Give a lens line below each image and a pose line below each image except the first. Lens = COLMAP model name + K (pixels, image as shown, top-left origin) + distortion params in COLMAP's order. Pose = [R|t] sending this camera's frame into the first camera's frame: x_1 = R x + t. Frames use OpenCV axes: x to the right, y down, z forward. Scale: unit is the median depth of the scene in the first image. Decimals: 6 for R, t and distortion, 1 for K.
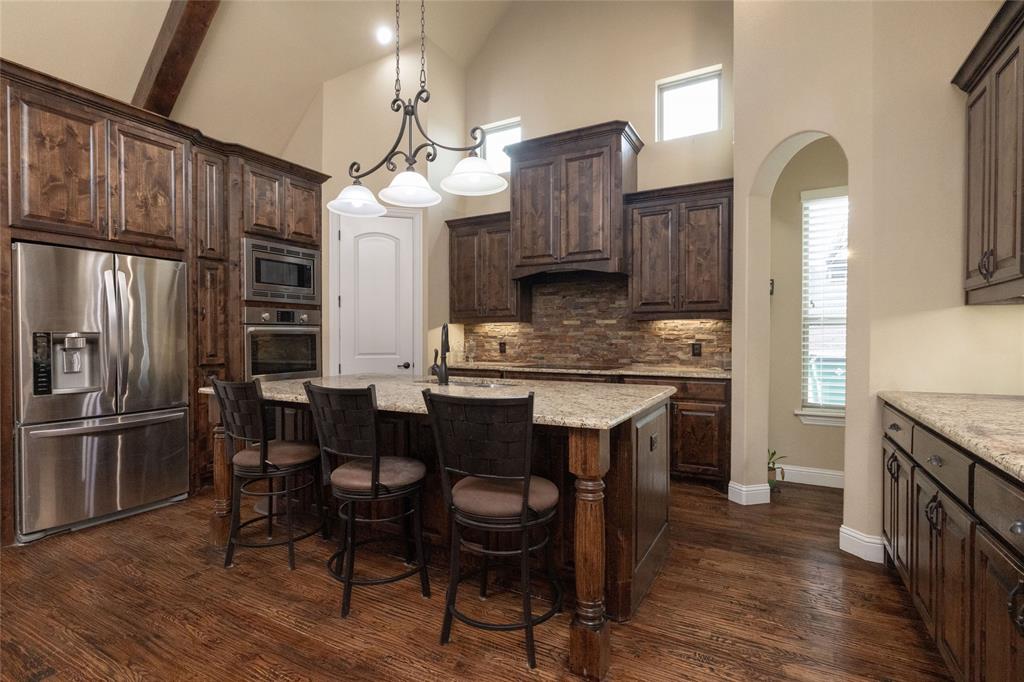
lens RADIAL K [[479.2, 0, 512.0], [0, 479.2, 341.0], [0, 0, 1]] dist [-0.001320, 0.000235]
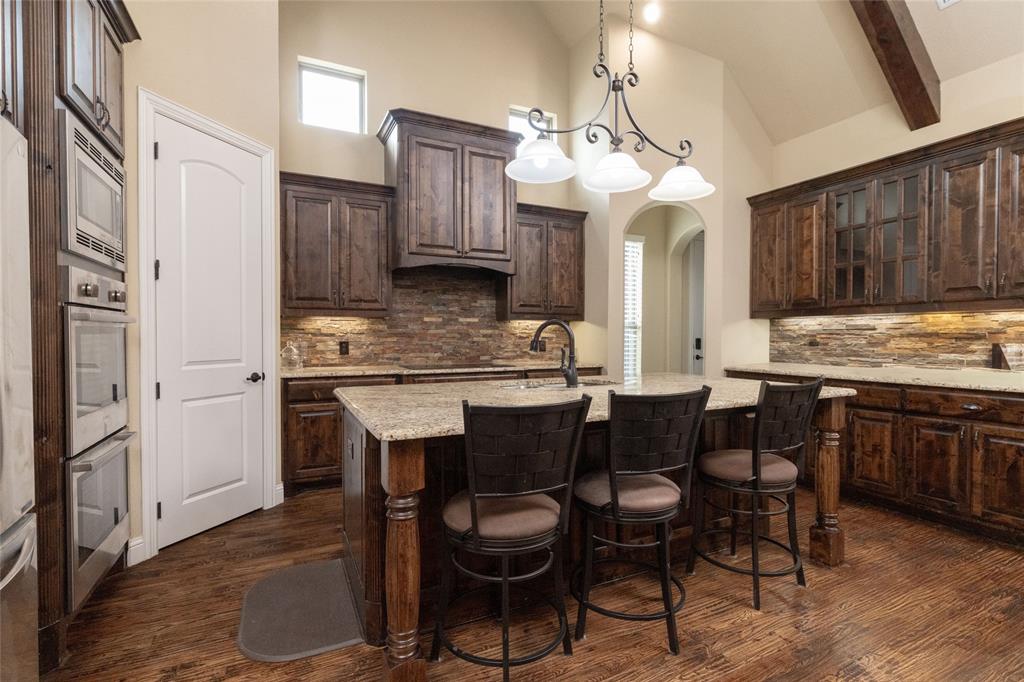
lens RADIAL K [[479.2, 0, 512.0], [0, 479.2, 341.0], [0, 0, 1]] dist [-0.001320, 0.000235]
pose [[0.576354, -0.008363, 0.817157, -0.589671], [0.005111, 0.999965, 0.006629, -0.002046], [-0.817184, 0.000355, 0.576376, 0.349598]]
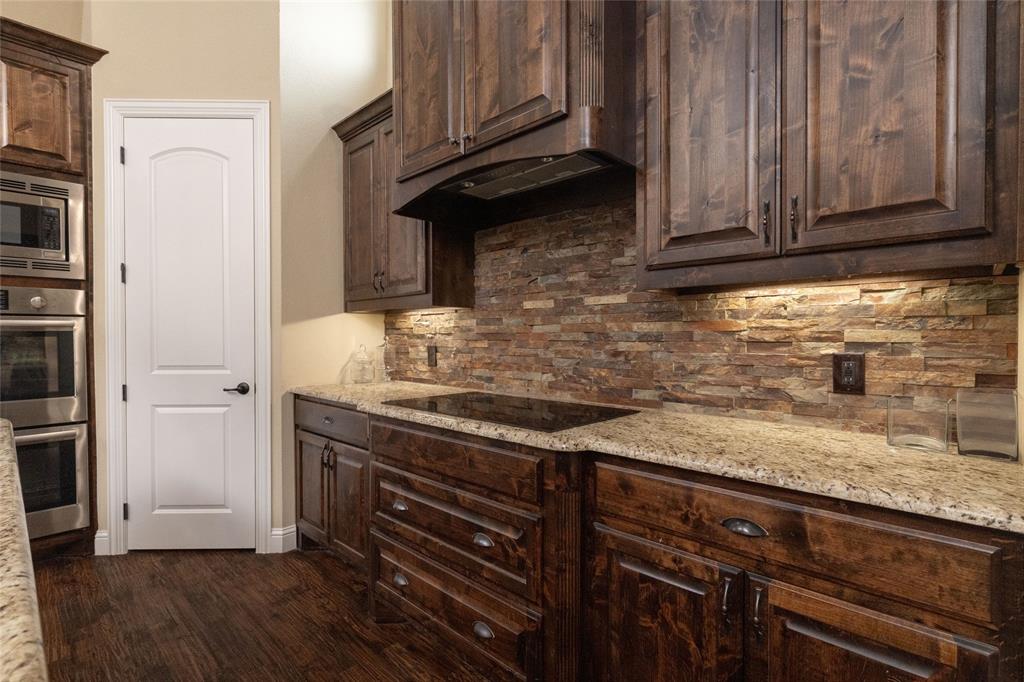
lens RADIAL K [[479.2, 0, 512.0], [0, 479.2, 341.0], [0, 0, 1]] dist [-0.001320, 0.000235]
pose [[0.968385, 0.000800, -0.249460, 0.227196], [-0.000242, 0.999997, 0.002266, -0.004996], [0.249462, -0.002134, 0.968382, 0.581833]]
